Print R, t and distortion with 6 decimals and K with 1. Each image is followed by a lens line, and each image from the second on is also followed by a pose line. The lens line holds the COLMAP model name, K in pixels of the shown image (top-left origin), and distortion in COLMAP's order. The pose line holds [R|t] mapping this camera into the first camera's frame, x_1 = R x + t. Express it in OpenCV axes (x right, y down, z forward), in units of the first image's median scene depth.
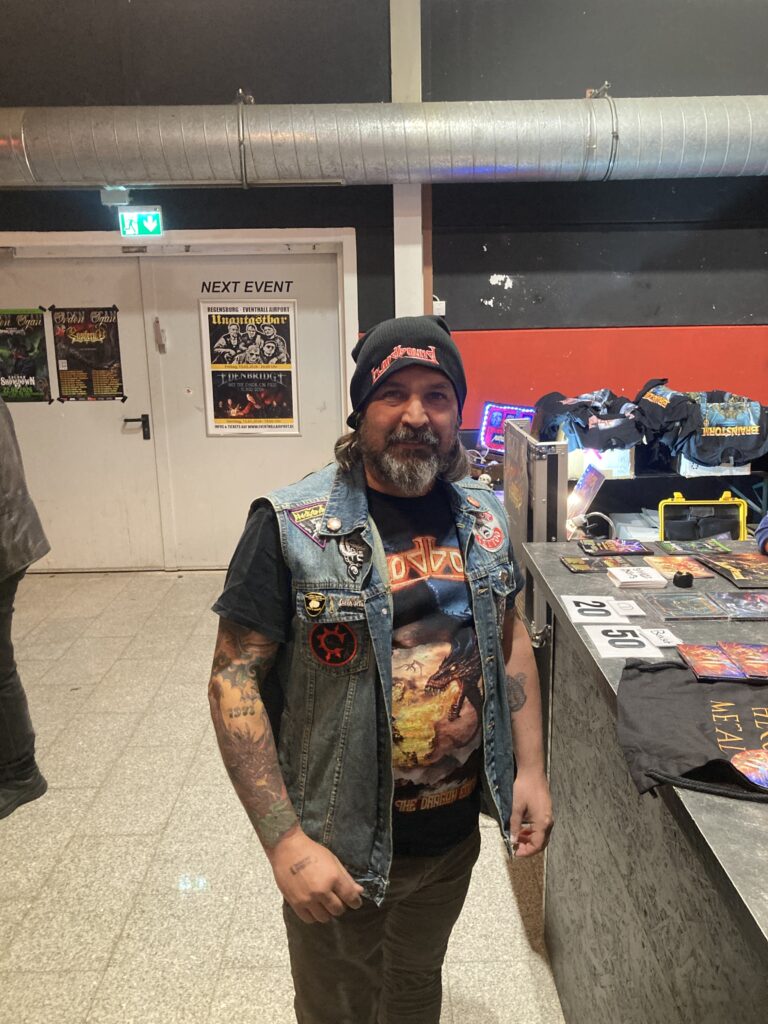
lens RADIAL K [[842.1, 0, 382.9], [0, 842.1, 513.0], [0, 0, 1]] dist [-0.001534, 0.003618]
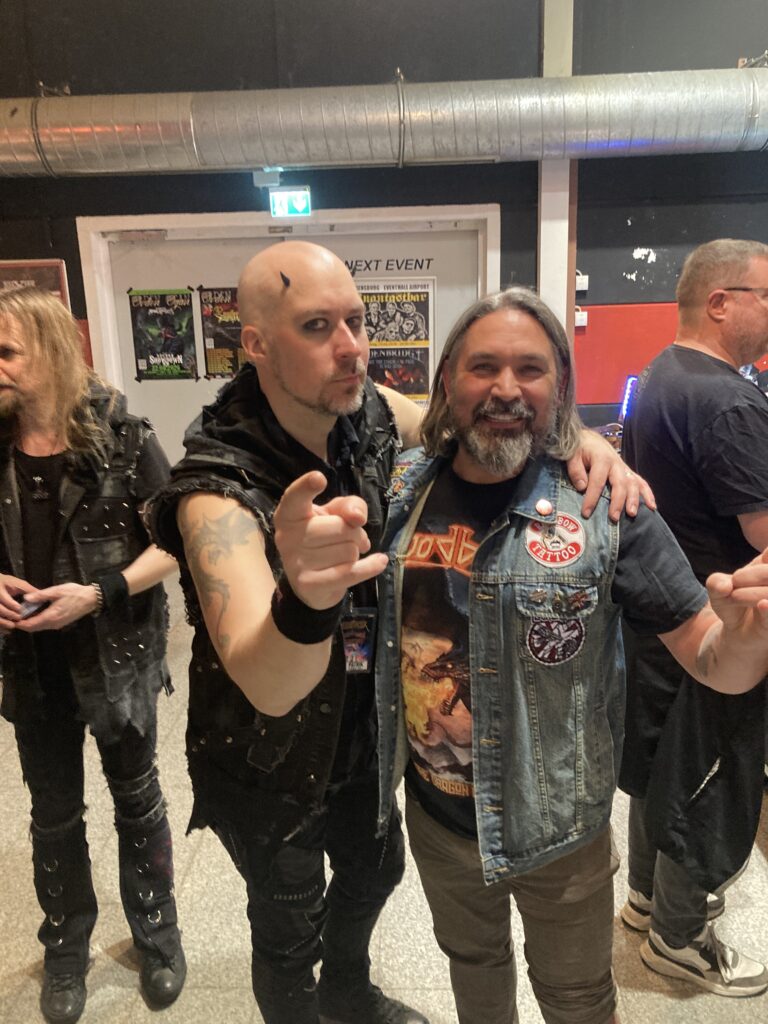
lens RADIAL K [[842.1, 0, 384.8], [0, 842.1, 512.0], [0, 0, 1]] dist [-0.001534, 0.003618]
pose [[0.997988, 0.003607, -0.063297, -0.102711], [-0.002293, 0.999781, 0.020818, 0.009295], [0.063358, -0.020631, 0.997778, -0.022616]]
